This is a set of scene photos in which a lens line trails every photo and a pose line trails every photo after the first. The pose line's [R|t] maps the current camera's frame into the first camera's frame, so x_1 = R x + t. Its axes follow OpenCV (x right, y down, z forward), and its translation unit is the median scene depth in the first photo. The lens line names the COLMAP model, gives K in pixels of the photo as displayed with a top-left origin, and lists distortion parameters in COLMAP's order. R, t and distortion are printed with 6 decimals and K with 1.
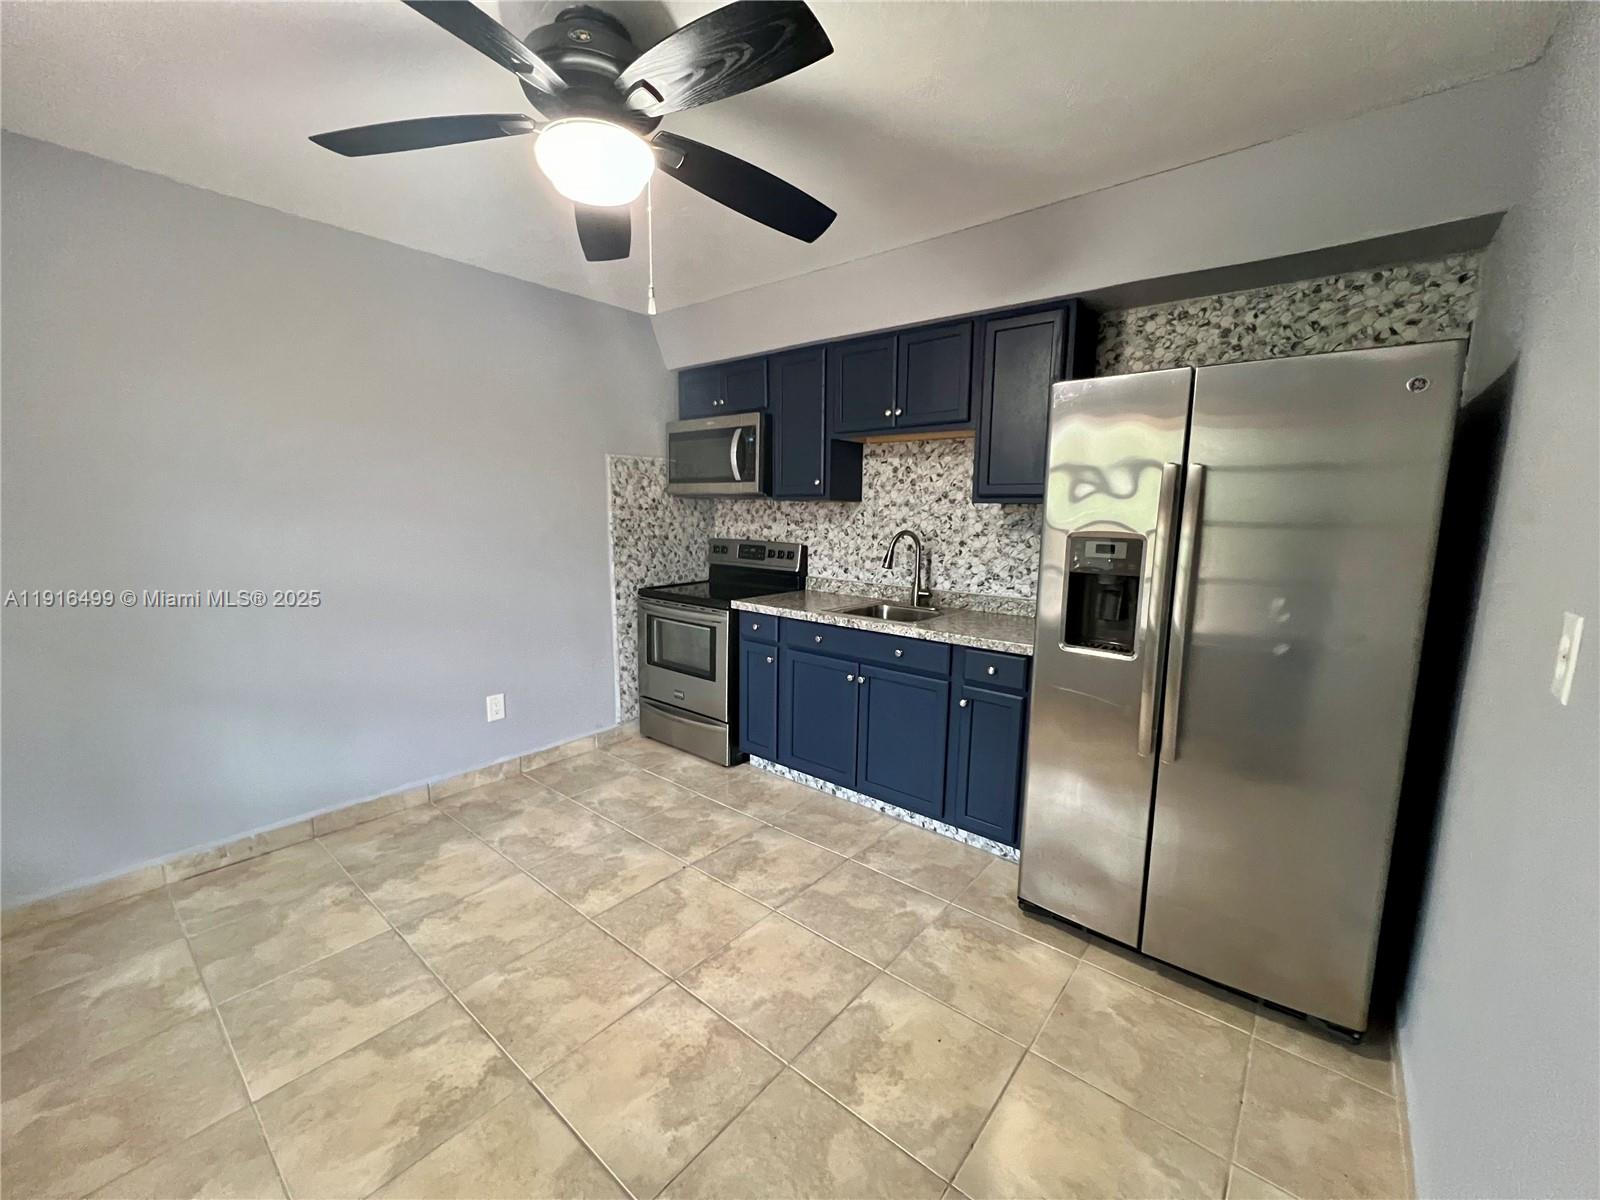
lens RADIAL K [[643.0, 0, 798.6], [0, 643.0, 602.3], [0, 0, 1]] dist [0.000032, 0.000674]
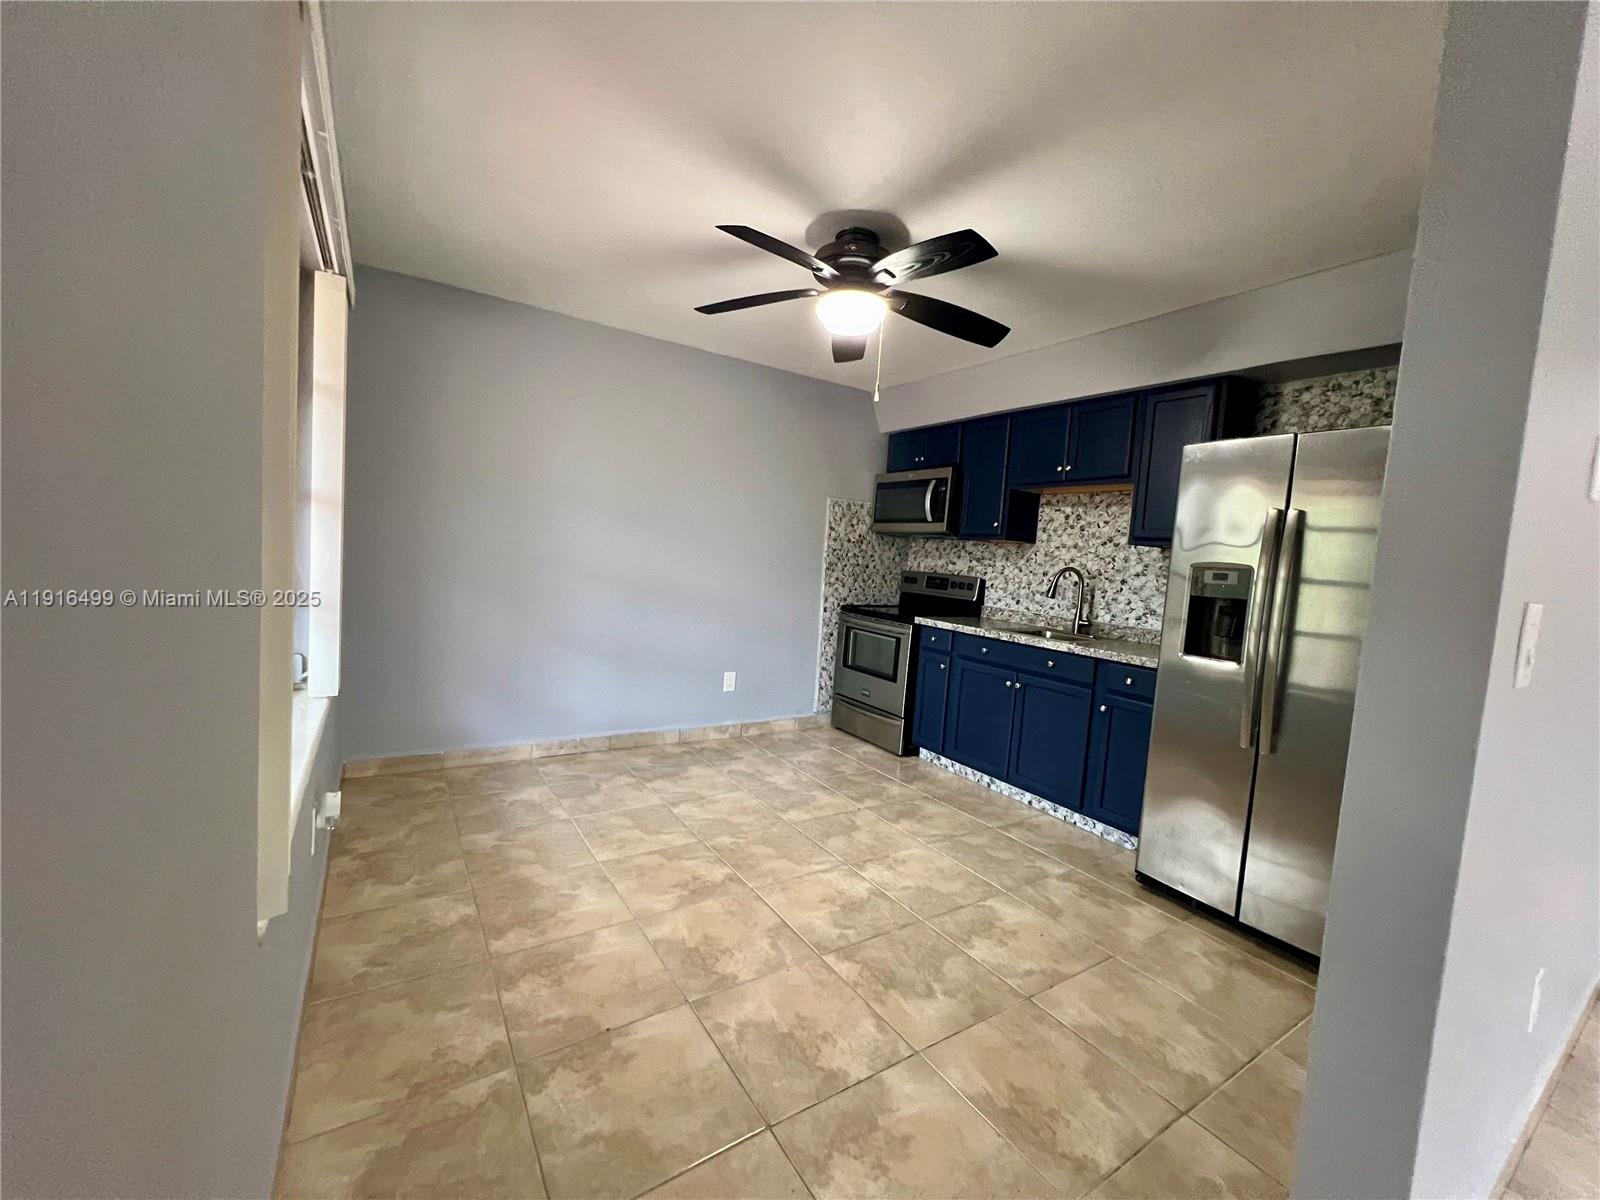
lens RADIAL K [[643.0, 0, 798.6], [0, 643.0, 602.3], [0, 0, 1]] dist [0.000032, 0.000674]
pose [[0.952668, 0.075670, -0.294445, 0.044631], [-0.100207, 0.992562, -0.069137, 0.081146], [0.287023, 0.095370, 0.953164, -0.248626]]
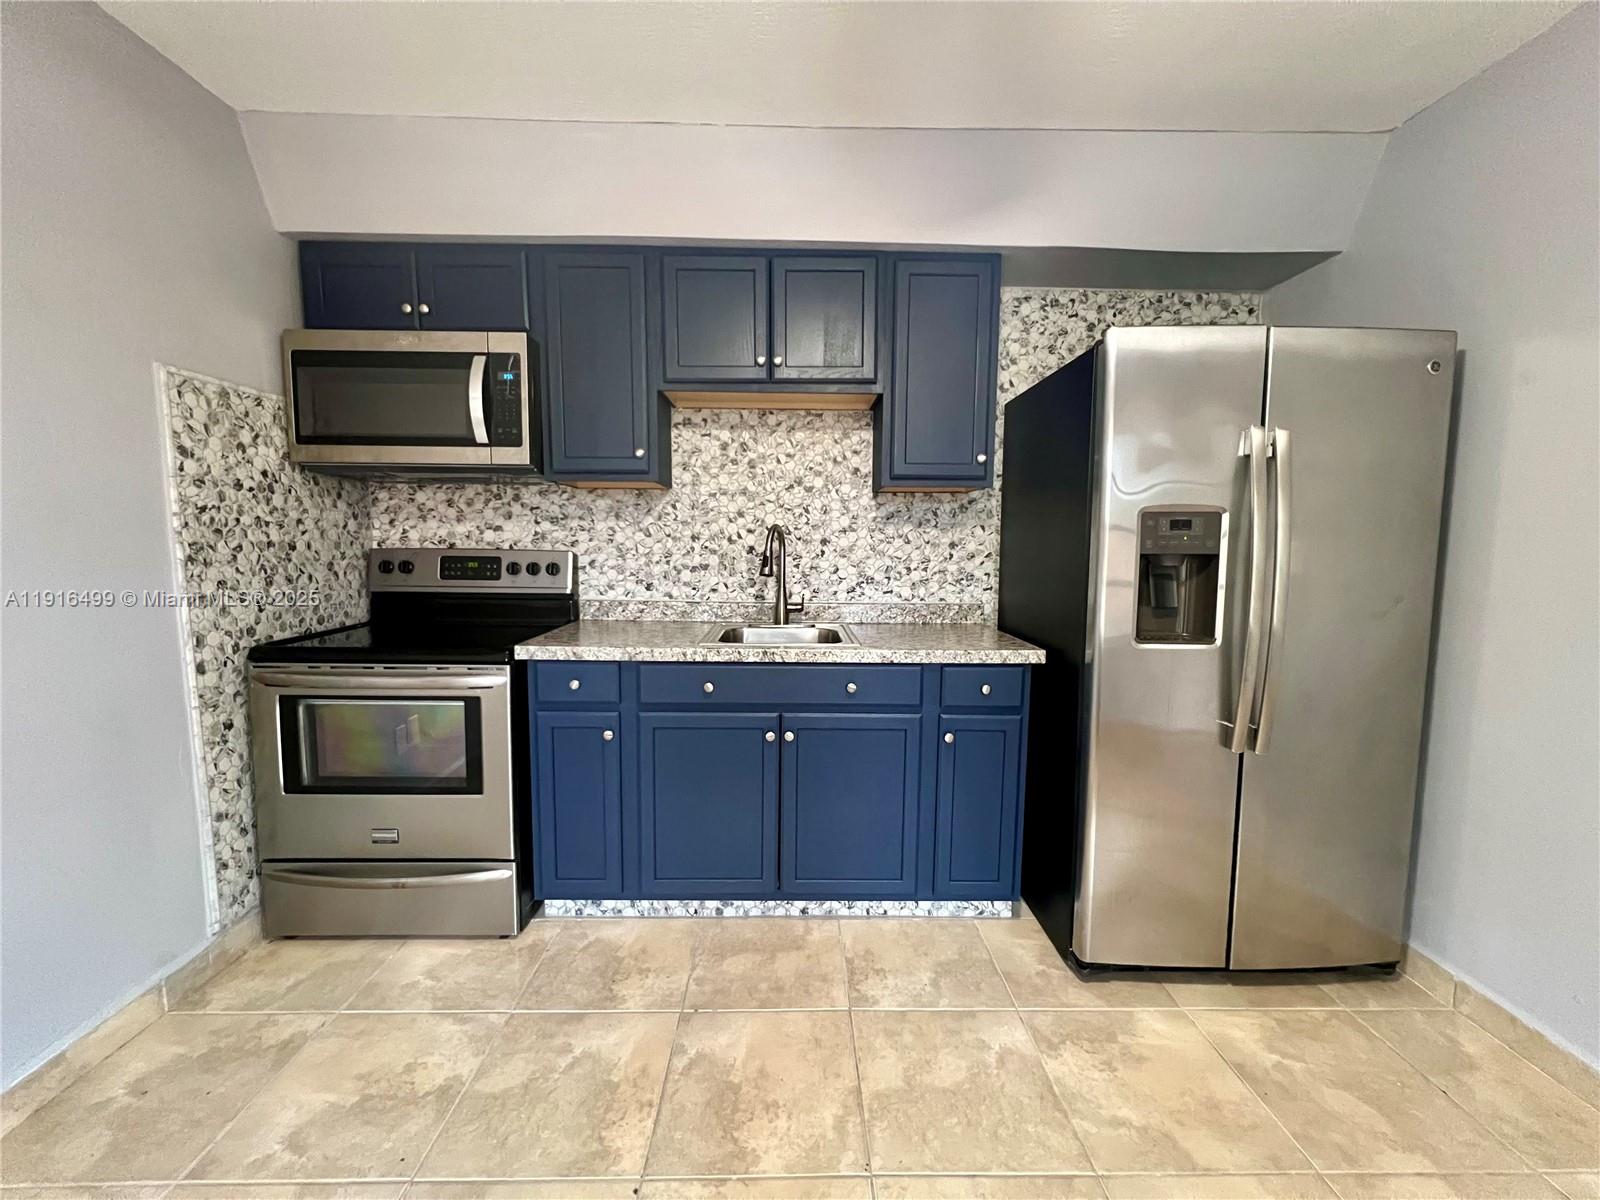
lens RADIAL K [[643.0, 0, 798.6], [0, 643.0, 602.3], [0, 0, 1]] dist [0.000032, 0.000674]
pose [[0.758543, -0.069841, 0.647870, -0.297034], [0.096656, 0.995300, -0.005874, -0.014543], [-0.644415, 0.067077, 0.761728, 0.416639]]
